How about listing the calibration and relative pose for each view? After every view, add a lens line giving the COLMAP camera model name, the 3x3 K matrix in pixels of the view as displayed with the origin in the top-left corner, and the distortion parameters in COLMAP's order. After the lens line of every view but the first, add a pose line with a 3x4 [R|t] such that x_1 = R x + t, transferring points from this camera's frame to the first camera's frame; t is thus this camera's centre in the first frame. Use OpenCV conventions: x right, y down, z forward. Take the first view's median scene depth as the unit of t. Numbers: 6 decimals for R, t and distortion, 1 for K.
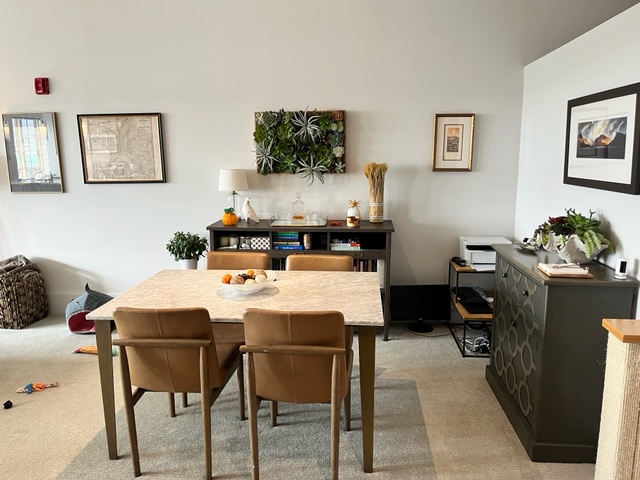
lens RADIAL K [[487.3, 0, 320.0], [0, 487.3, 240.0], [0, 0, 1]] dist [0.022904, -0.010999]
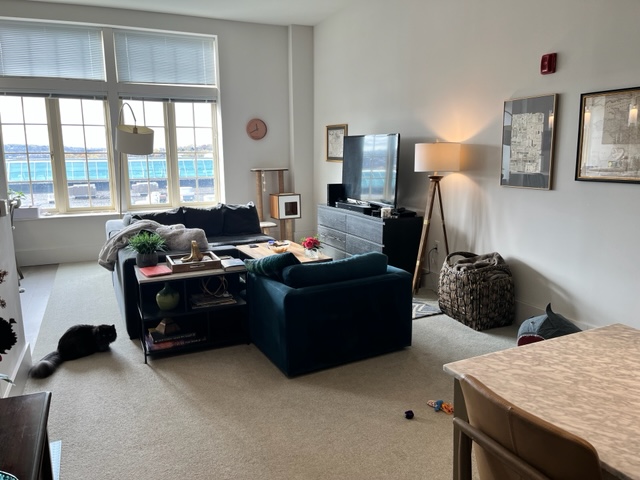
lens RADIAL K [[487.3, 0, 320.0], [0, 487.3, 240.0], [0, 0, 1]] dist [0.022904, -0.010999]
pose [[0.498283, 0.162548, -0.851641, 0.009693], [-0.148174, 0.983783, 0.101075, -0.039970], [0.854259, 0.075827, 0.514287, 0.246141]]
